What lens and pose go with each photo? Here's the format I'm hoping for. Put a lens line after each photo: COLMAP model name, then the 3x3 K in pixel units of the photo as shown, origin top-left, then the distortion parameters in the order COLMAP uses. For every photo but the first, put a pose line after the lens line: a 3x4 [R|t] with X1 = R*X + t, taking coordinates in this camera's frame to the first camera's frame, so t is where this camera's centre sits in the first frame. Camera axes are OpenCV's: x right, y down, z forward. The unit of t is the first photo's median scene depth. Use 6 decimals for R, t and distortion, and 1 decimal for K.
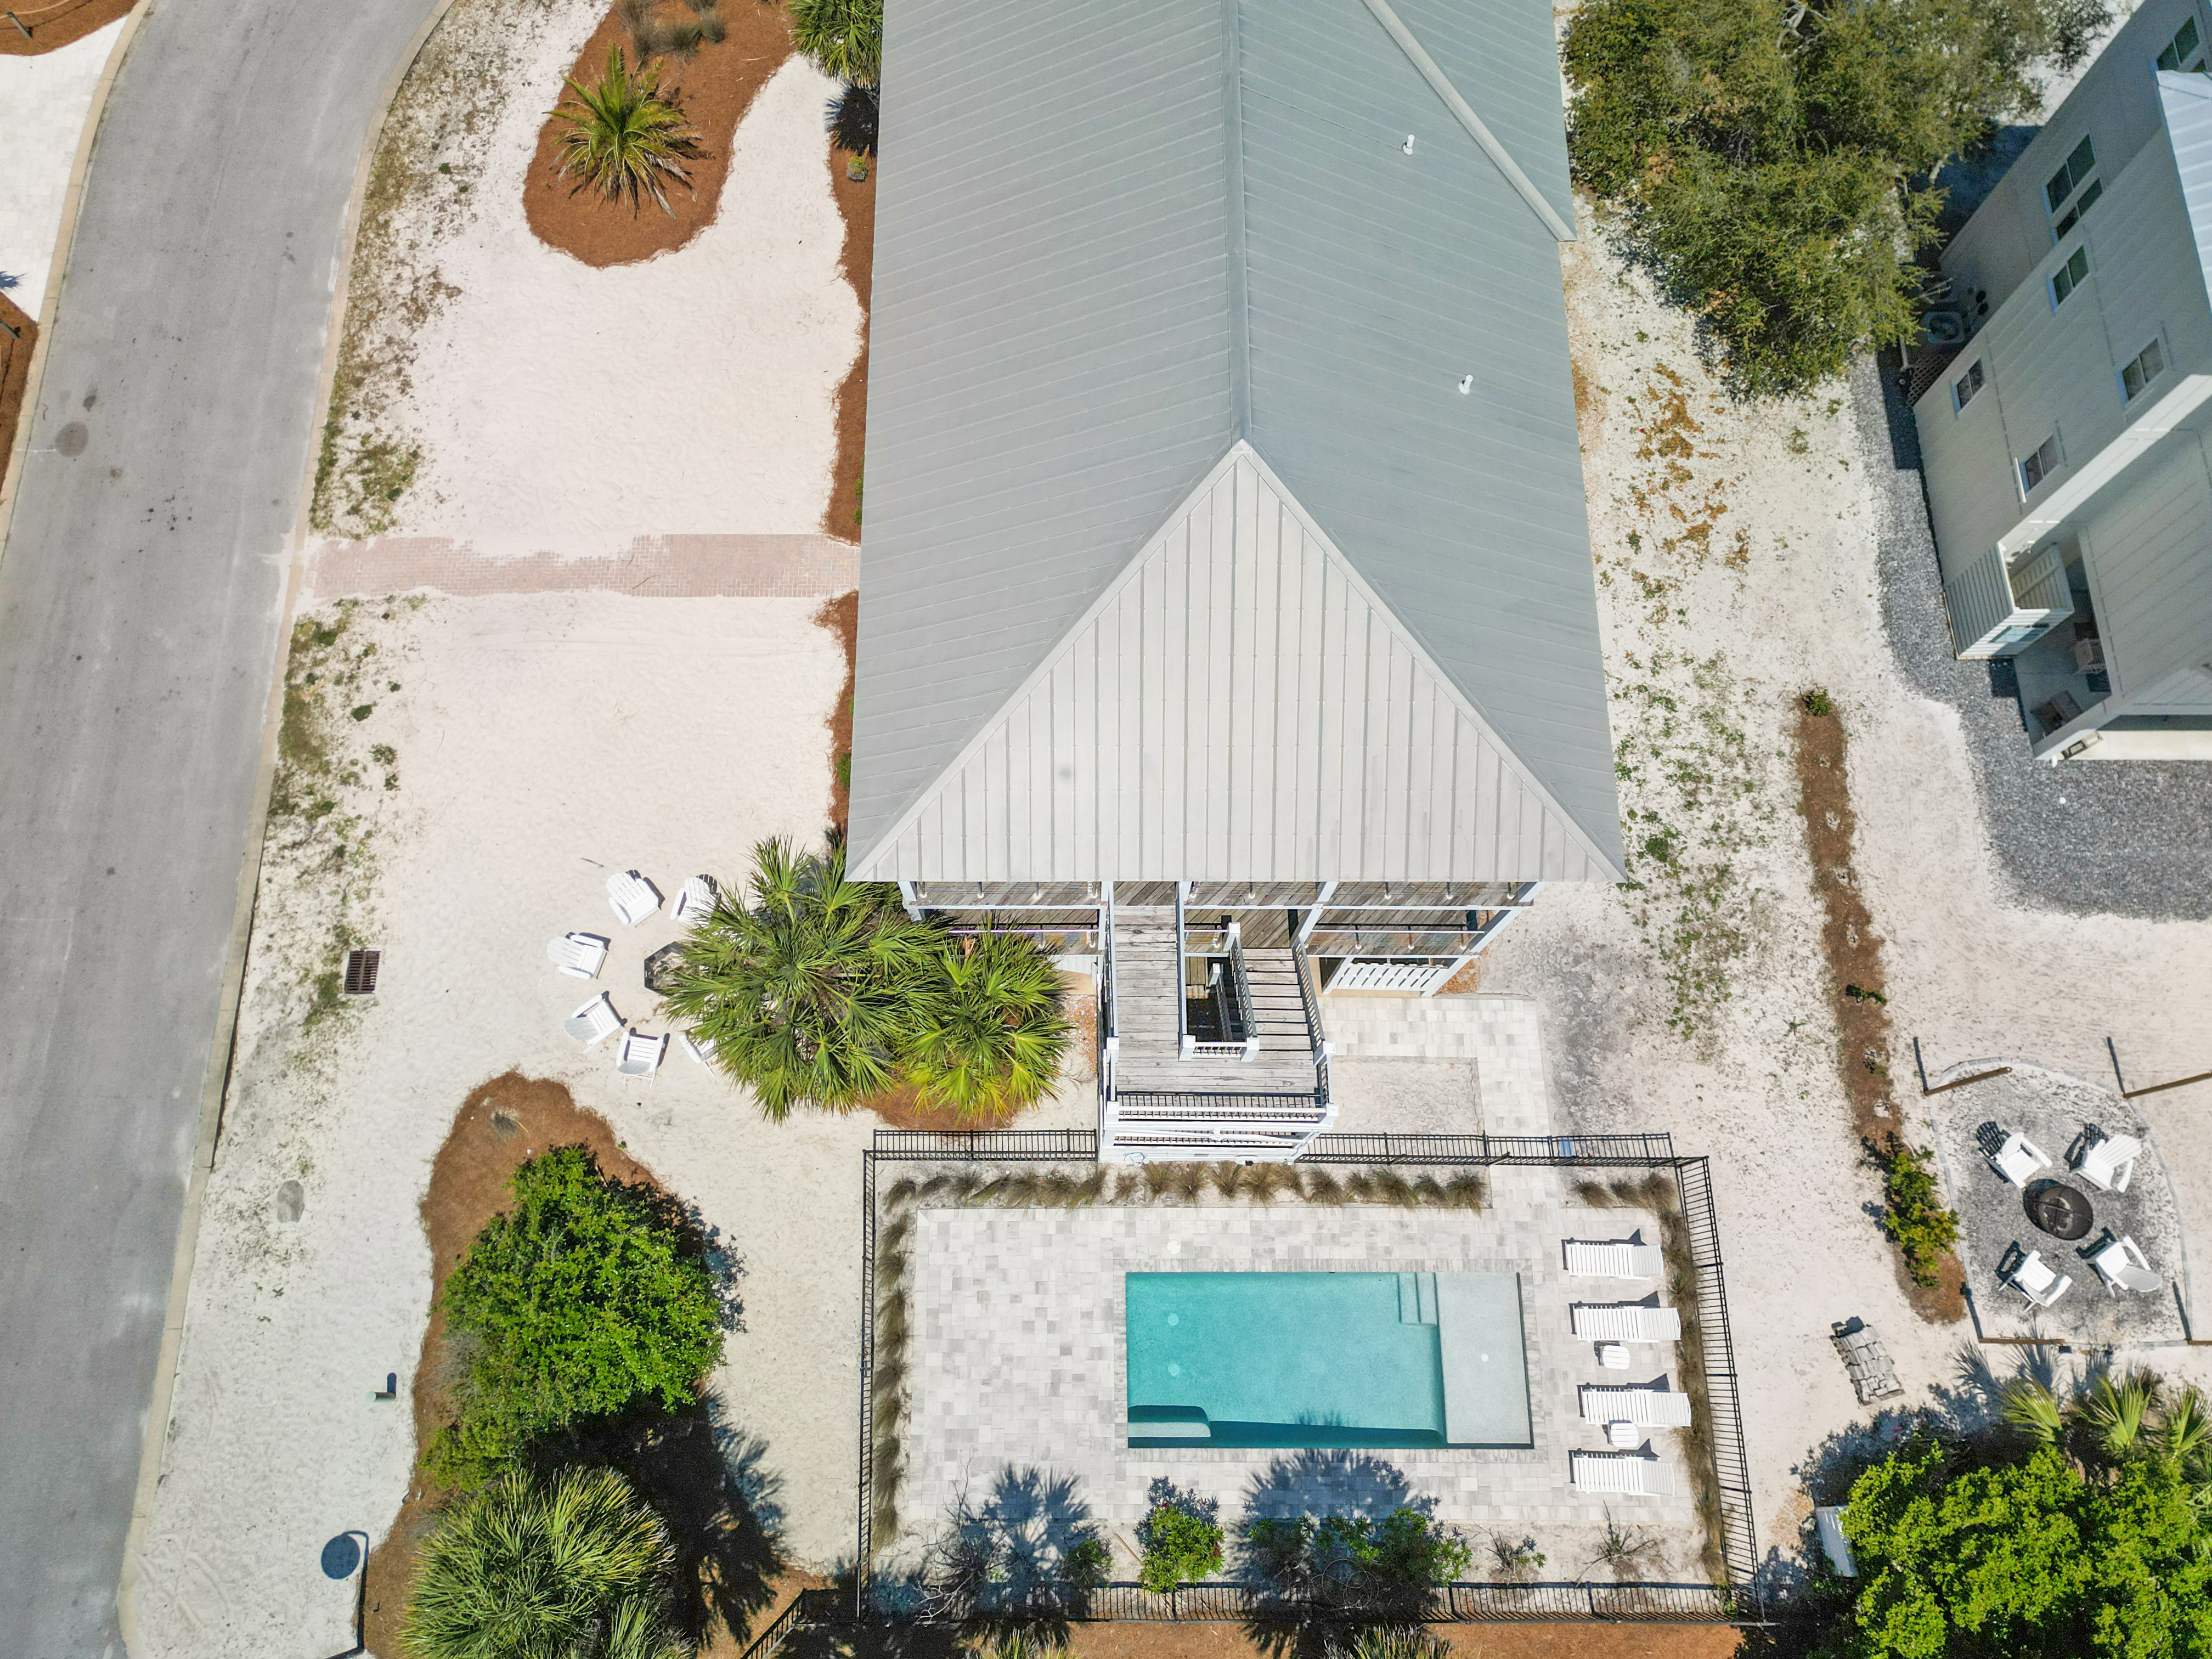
lens RADIAL K [[1587.0, 0, 1095.7], [0, 1587.0, 839.4], [0, 0, 1]] dist [0.080768, -0.081474]
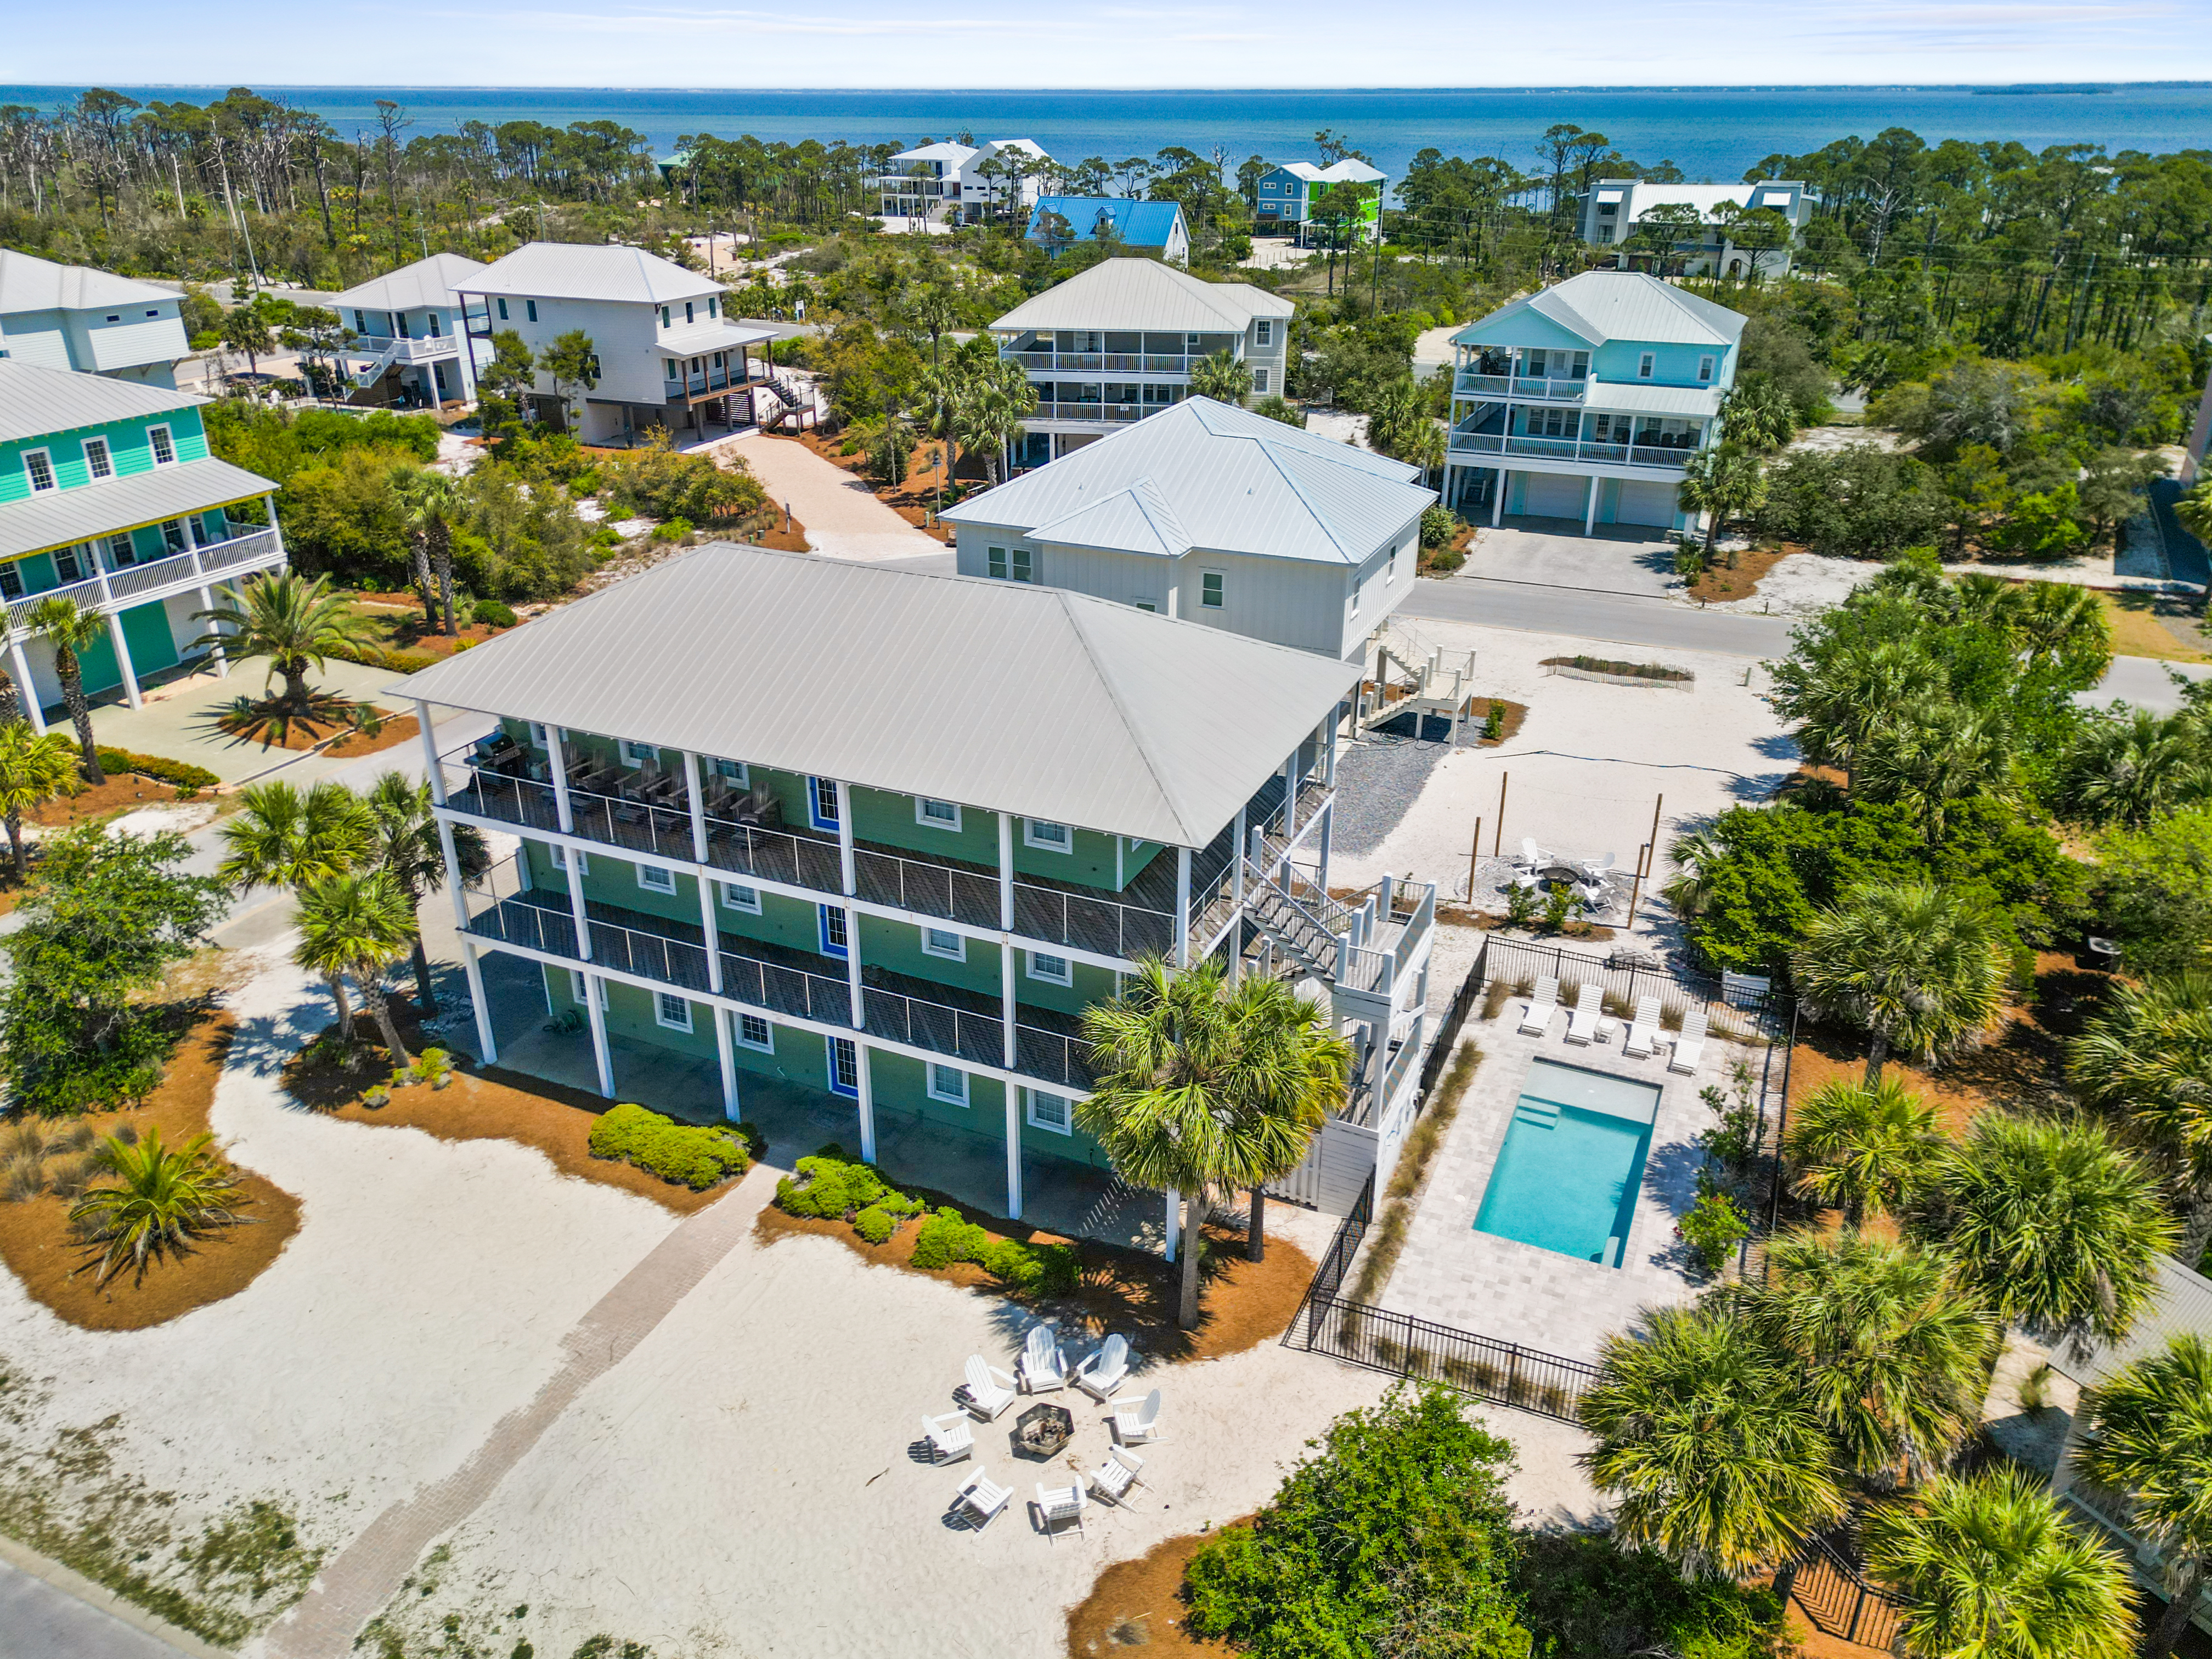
lens RADIAL K [[1587.0, 0, 1095.7], [0, 1587.0, 839.4], [0, 0, 1]] dist [0.080768, -0.081474]
pose [[0.416203, -0.388720, 0.821992, -0.799082], [0.865253, 0.447186, -0.226633, 0.150300], [-0.279486, 0.805557, 0.522461, 0.219928]]
